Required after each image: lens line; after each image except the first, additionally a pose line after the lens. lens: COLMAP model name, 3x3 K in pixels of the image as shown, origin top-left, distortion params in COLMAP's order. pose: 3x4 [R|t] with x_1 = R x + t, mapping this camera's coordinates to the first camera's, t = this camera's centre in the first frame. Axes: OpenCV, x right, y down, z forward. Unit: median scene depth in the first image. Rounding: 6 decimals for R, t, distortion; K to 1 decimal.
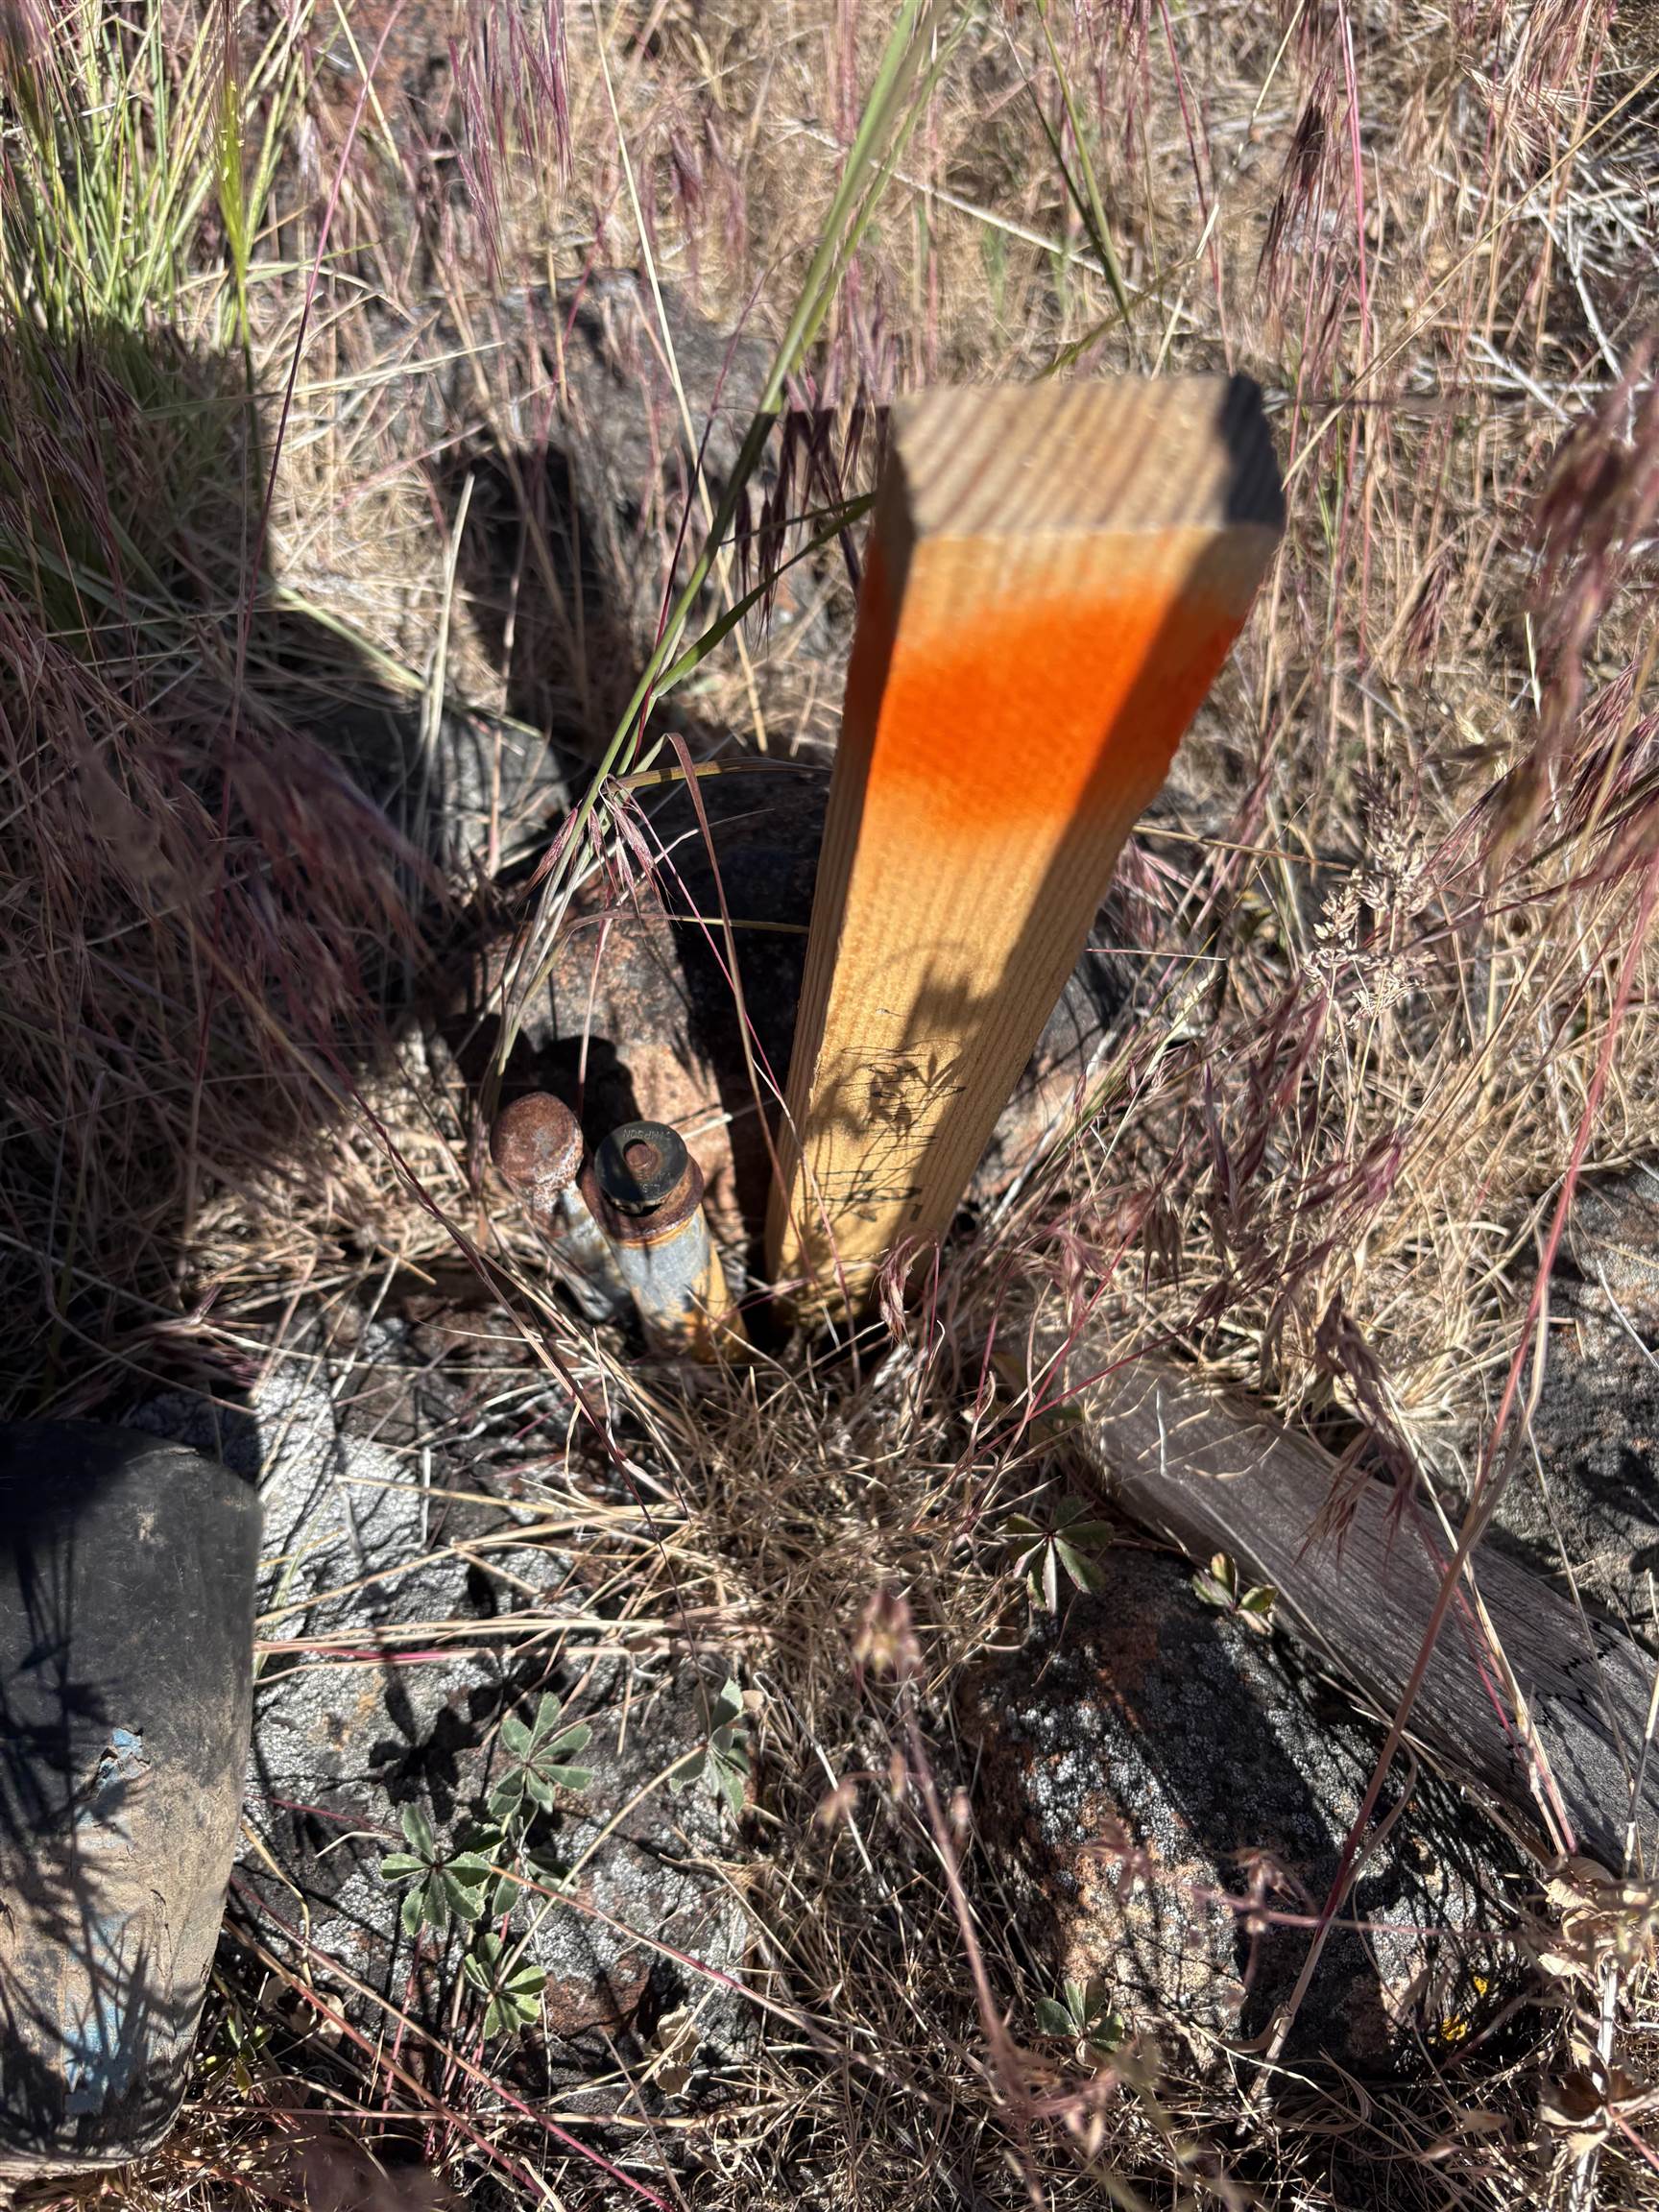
lens RADIAL K [[1684.0, 0, 816.7], [0, 1684.0, 1110.2], [0, 0, 1]] dist [0.063852, -0.083446]
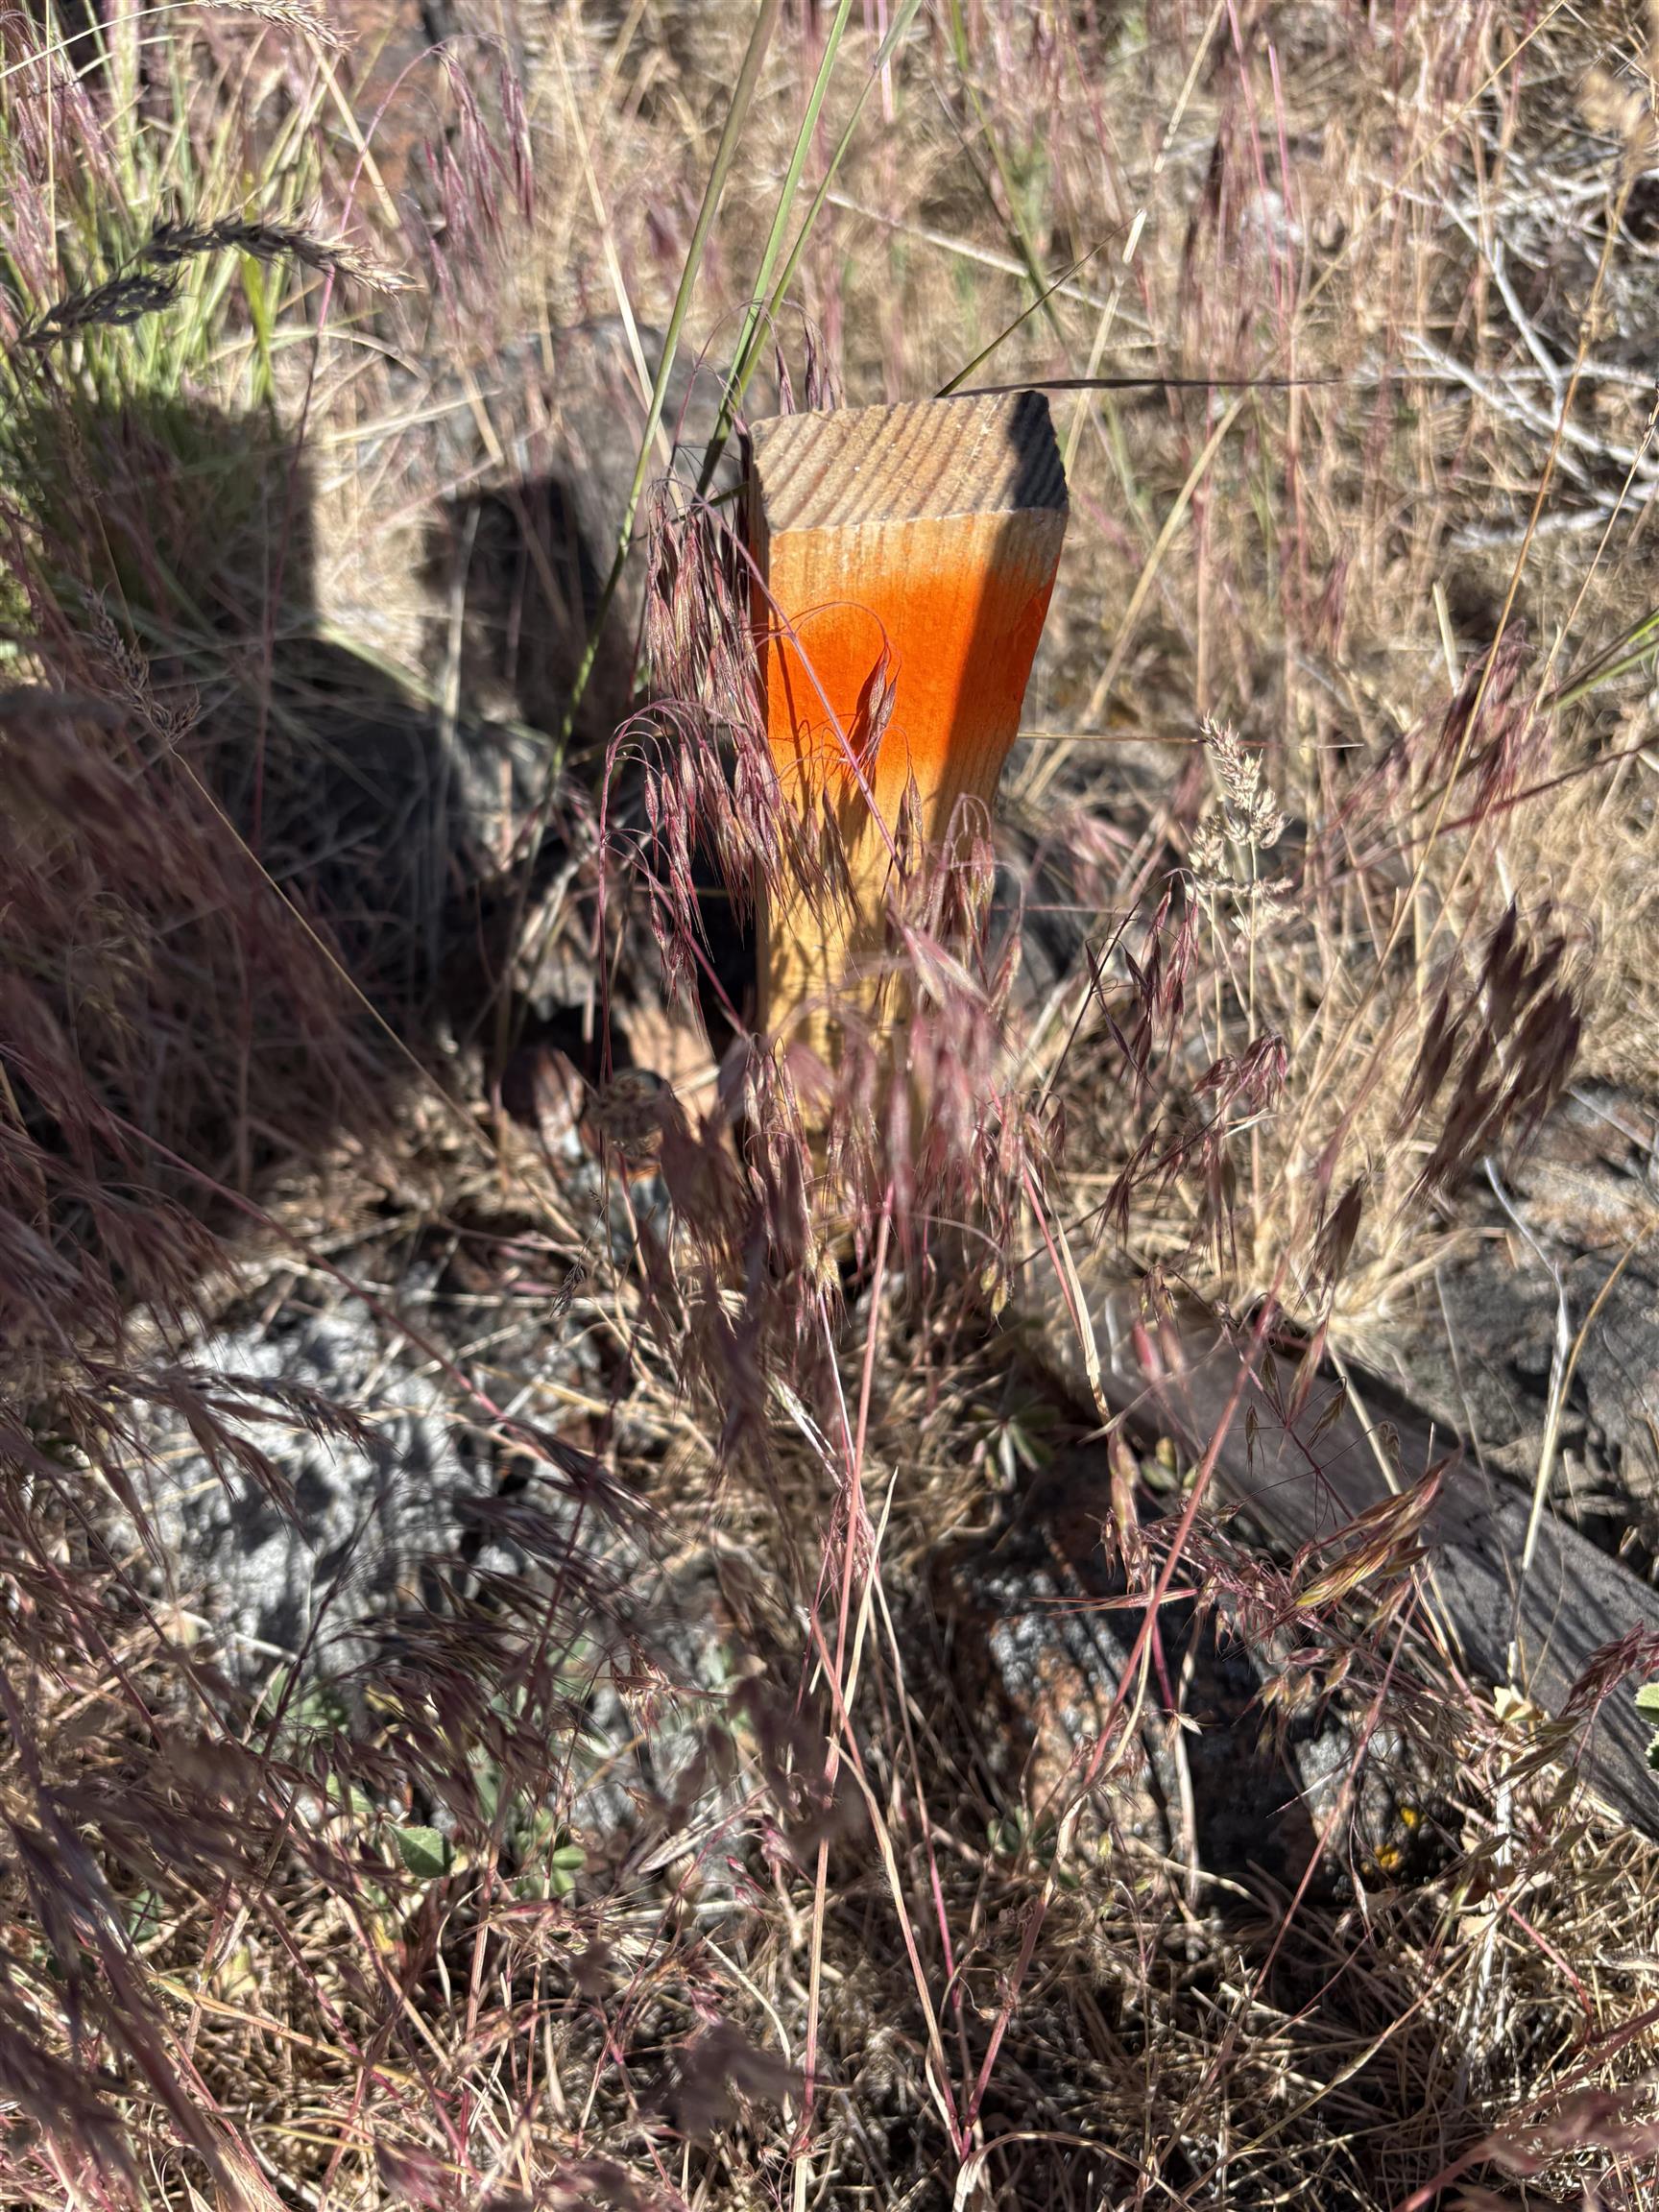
lens RADIAL K [[1681.8, 0, 809.5], [0, 1681.8, 1101.1], [0, 0, 1]] dist [0.055578, -0.078683]
pose [[0.998492, -0.036402, -0.041095, 0.049843], [0.035757, 0.999227, -0.016317, 0.041869], [0.041657, 0.014823, 0.999022, -0.097399]]
